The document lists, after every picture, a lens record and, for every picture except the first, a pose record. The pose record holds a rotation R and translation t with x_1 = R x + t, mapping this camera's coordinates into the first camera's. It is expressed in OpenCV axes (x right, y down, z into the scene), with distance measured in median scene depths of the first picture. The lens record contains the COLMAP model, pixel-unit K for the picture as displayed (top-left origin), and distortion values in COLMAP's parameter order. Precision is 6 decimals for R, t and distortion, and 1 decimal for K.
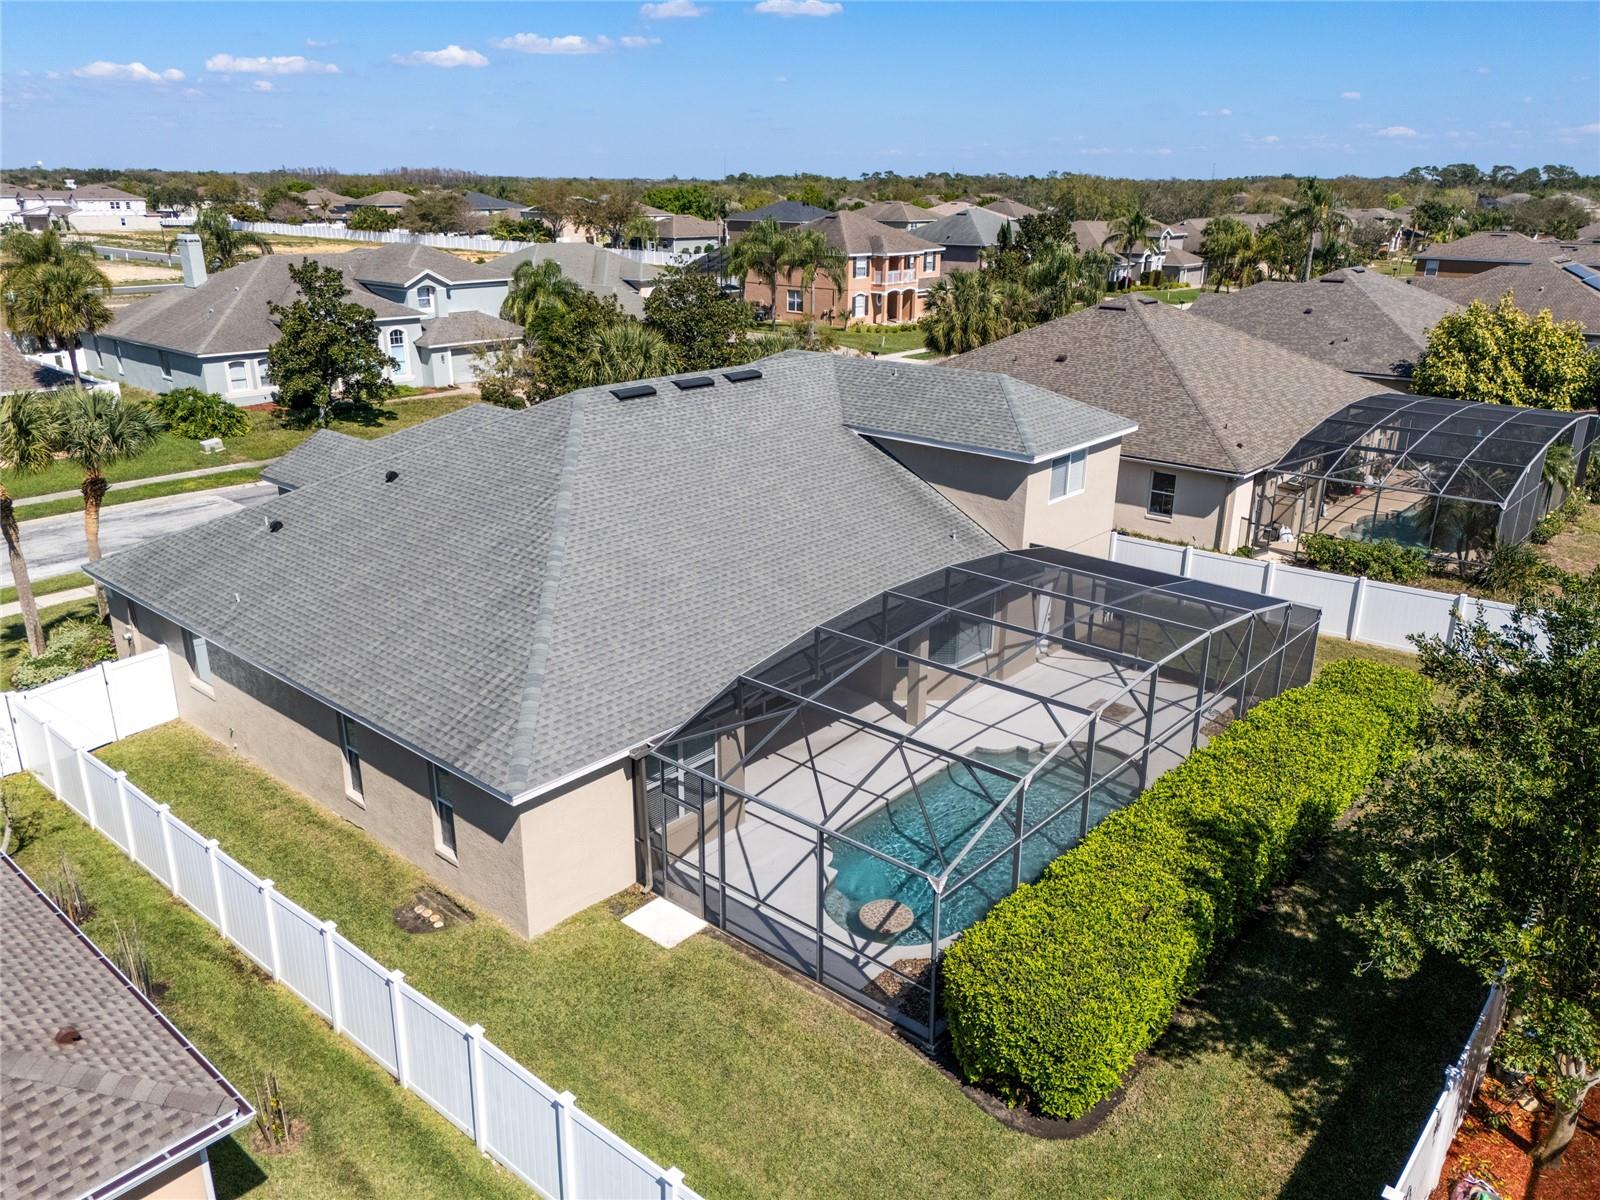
lens RADIAL K [[1177.8, 0, 797.9], [0, 1177.8, 600.8], [0, 0, 1]] dist [0.055940, -0.044404]
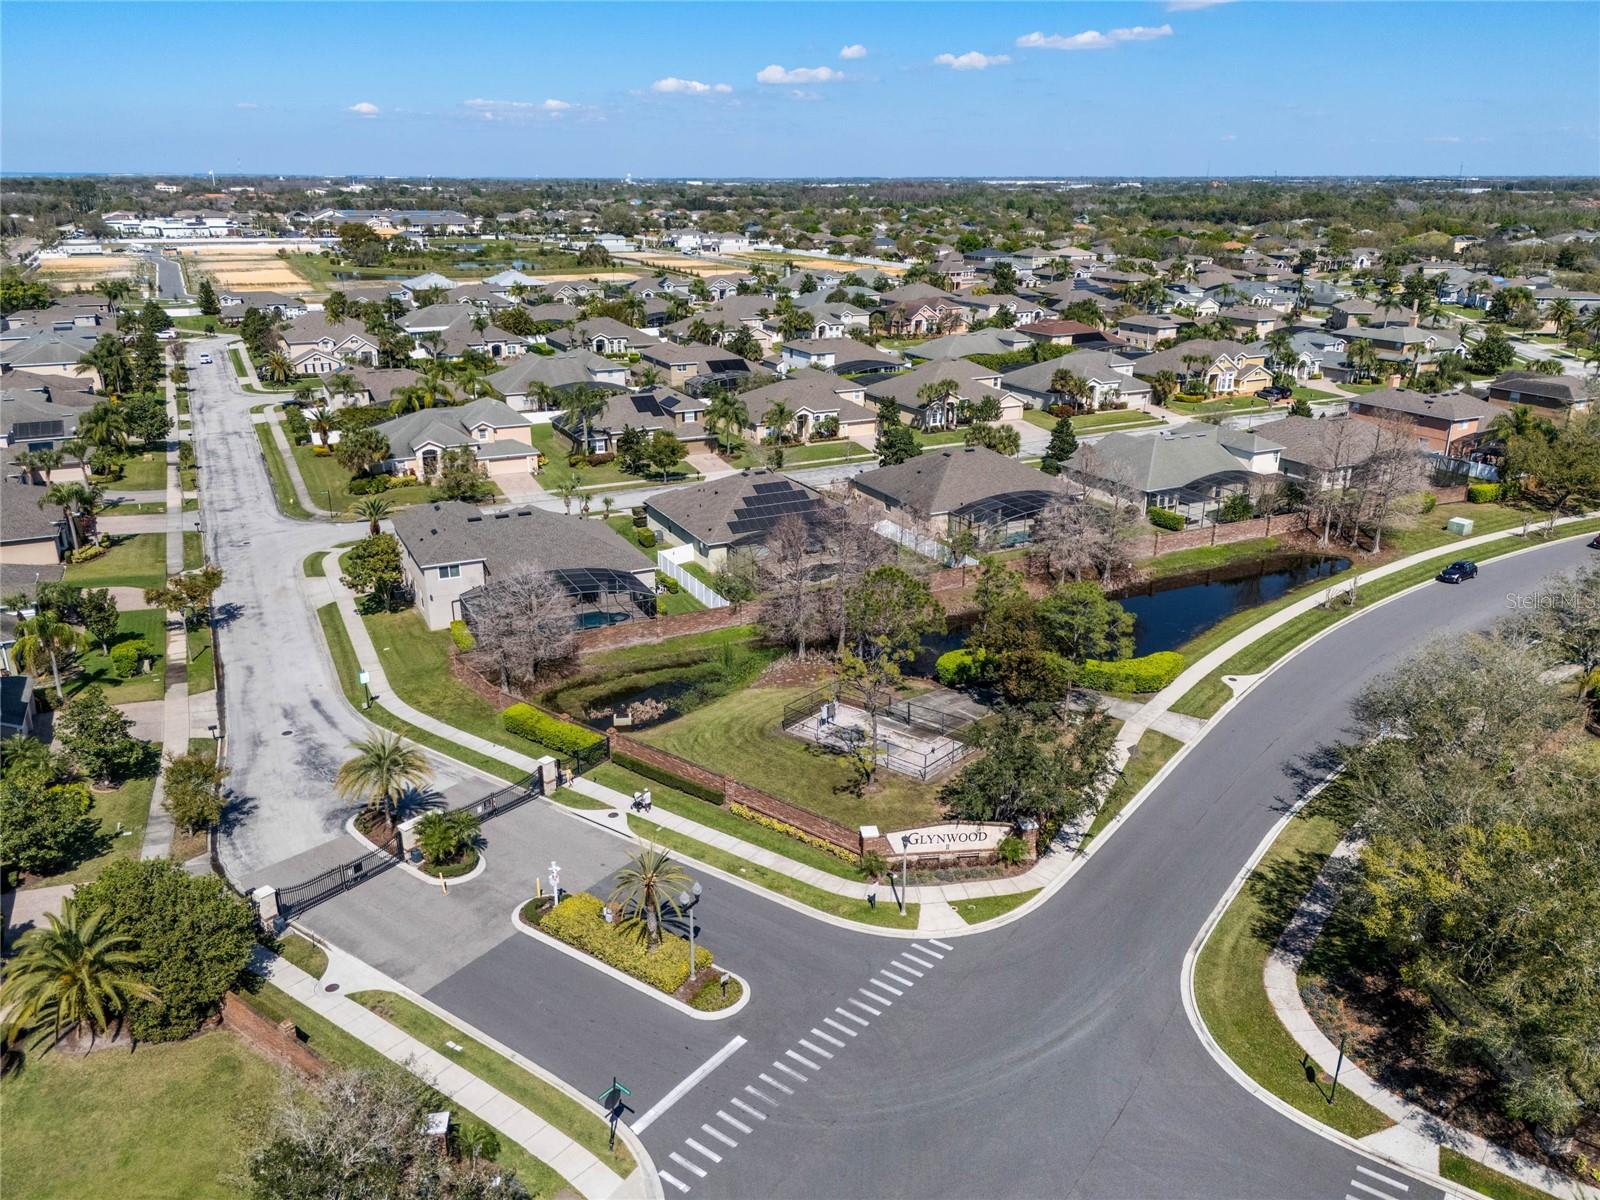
lens RADIAL K [[1166.3, 0, 804.7], [0, 1166.3, 594.9], [0, 0, 1]] dist [0.073304, -0.072605]
pose [[0.926075, 0.120520, -0.357574, 2.201789], [-0.120047, 0.992487, 0.023608, 1.384489], [0.357733, 0.021063, 0.933586, -5.245605]]
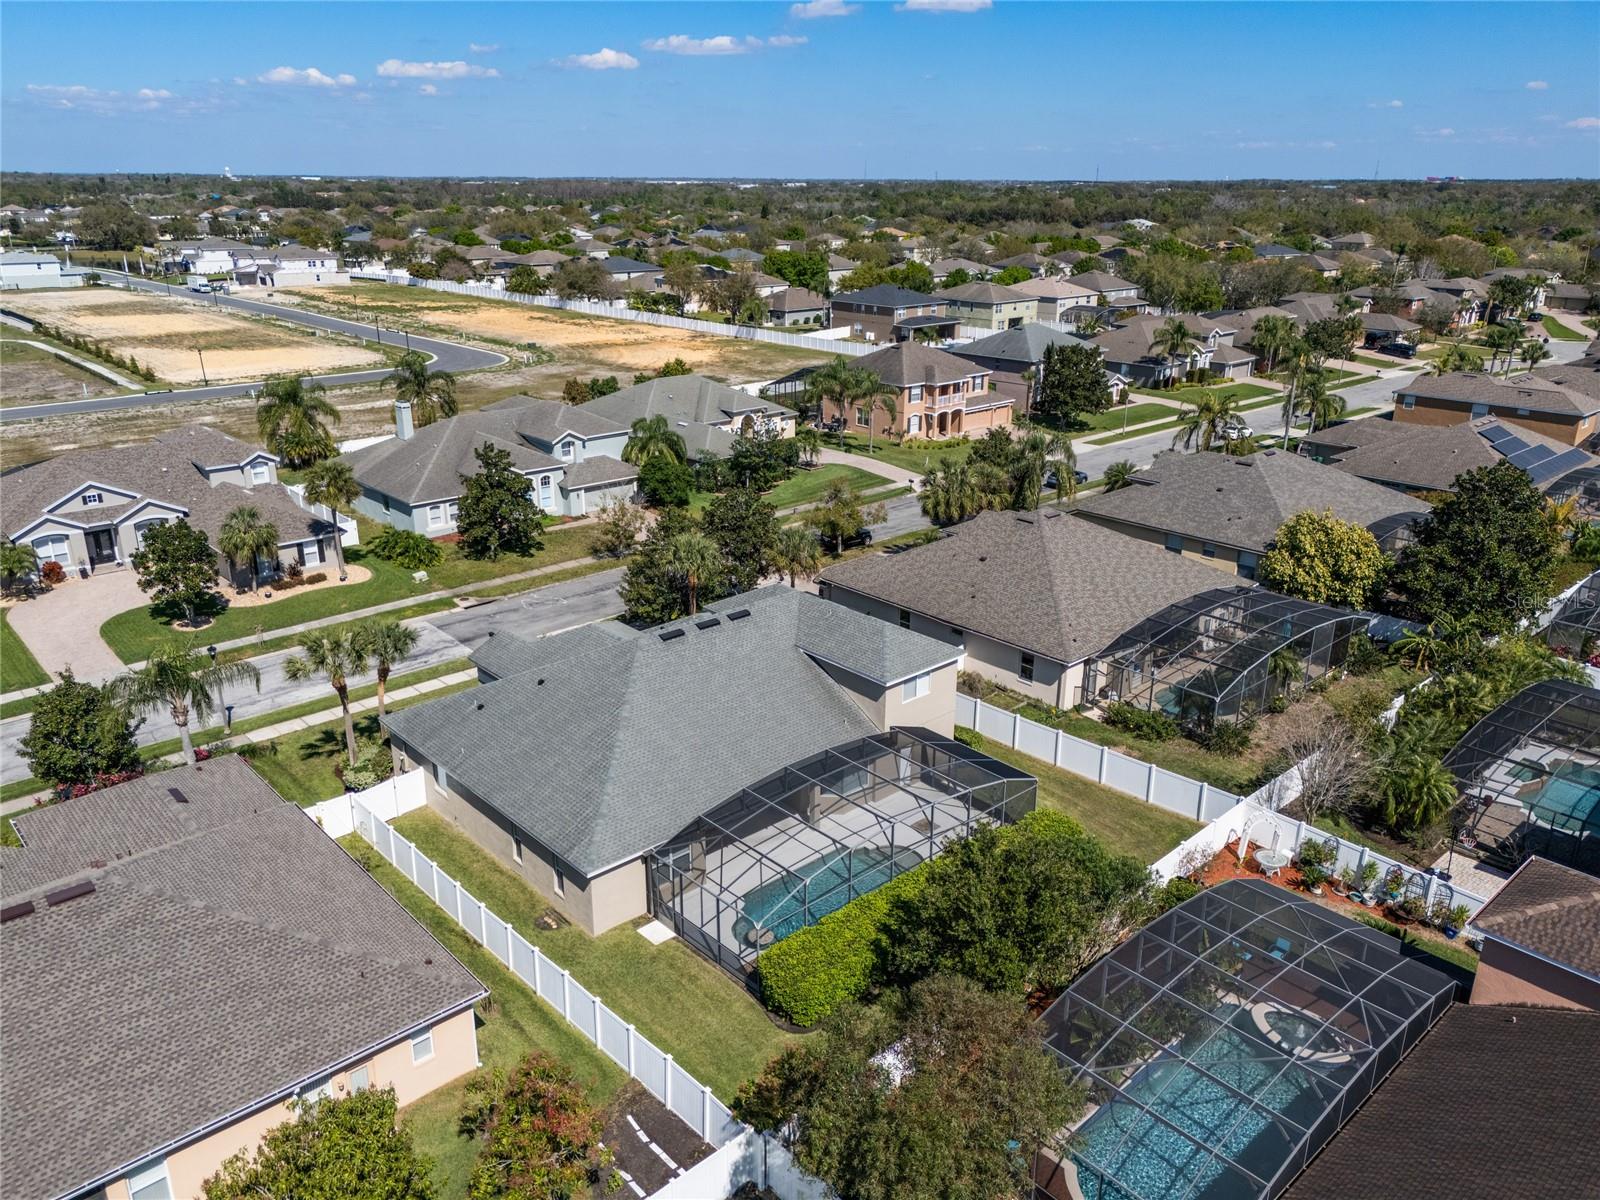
lens RADIAL K [[1174.0, 0, 798.2], [0, 1174.0, 601.2], [0, 0, 1]] dist [0.068296, -0.065465]
pose [[0.993673, 0.035678, -0.106494, 0.138598], [-0.035401, 0.999363, 0.004492, -0.137904], [0.106586, -0.000694, 0.994303, -0.437544]]
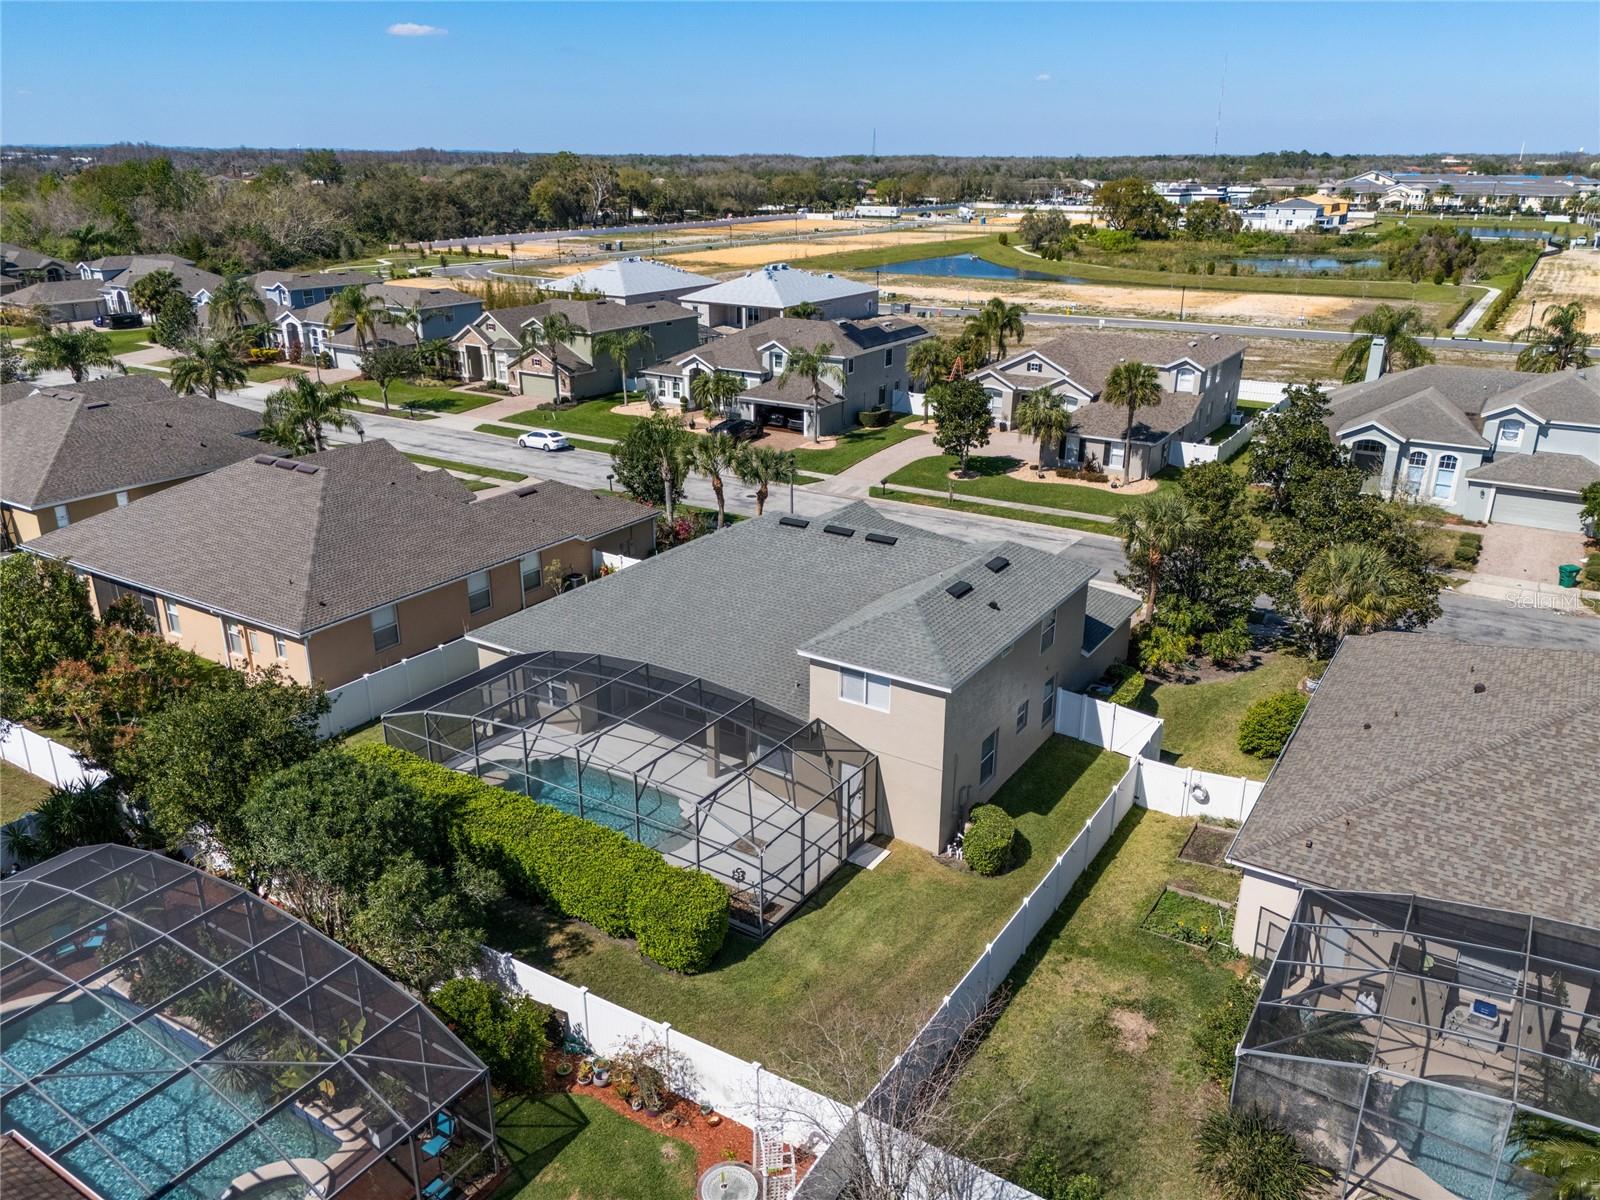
lens RADIAL K [[1174.0, 0, 798.2], [0, 1174.0, 601.2], [0, 0, 1]] dist [0.068296, -0.065465]
pose [[0.151833, 0.341690, -0.927467, 0.768559], [-0.331186, 0.901690, 0.277976, -0.294792], [0.931269, 0.264958, 0.250069, 0.363189]]
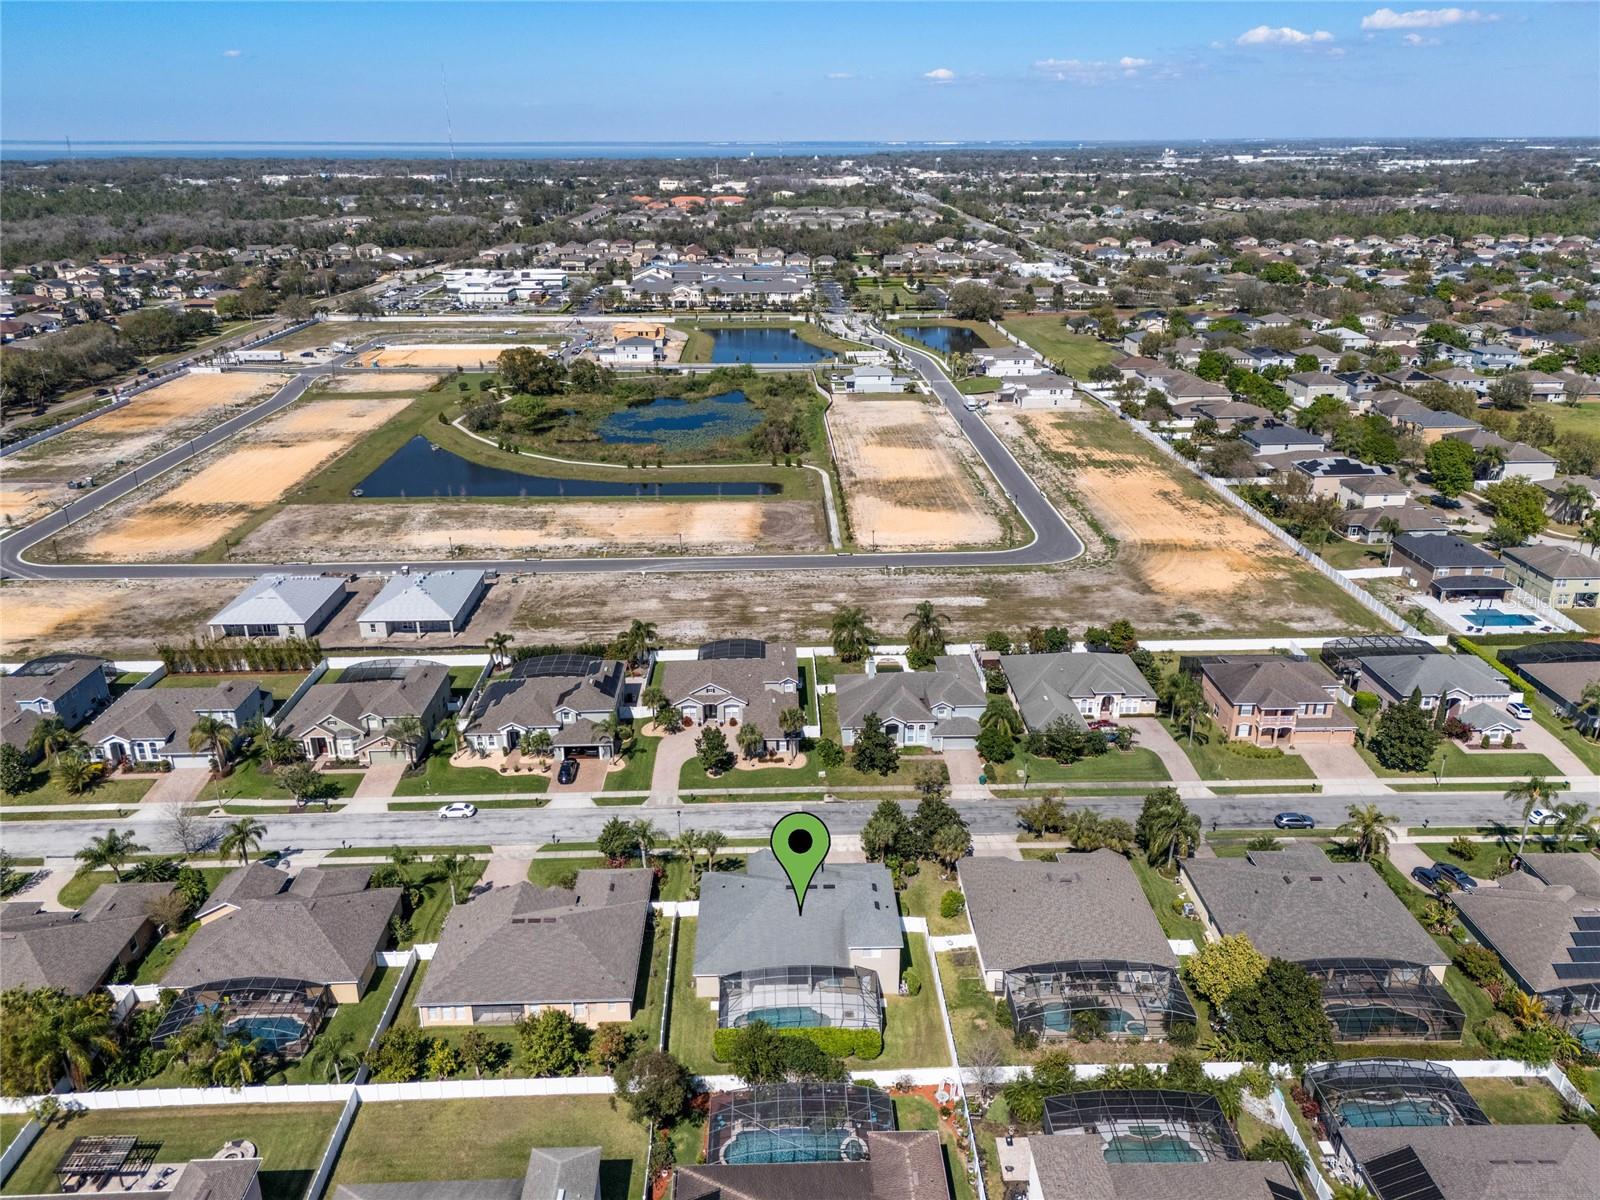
lens RADIAL K [[1182.2, 0, 800.0], [0, 1182.2, 600.0], [0, 0, 1]] dist [0.094551, -0.108851]
pose [[0.678465, 0.256689, -0.688329, 1.435436], [-0.237995, 0.963238, 0.124622, -0.961368], [0.695014, 0.079267, 0.714614, -1.181663]]
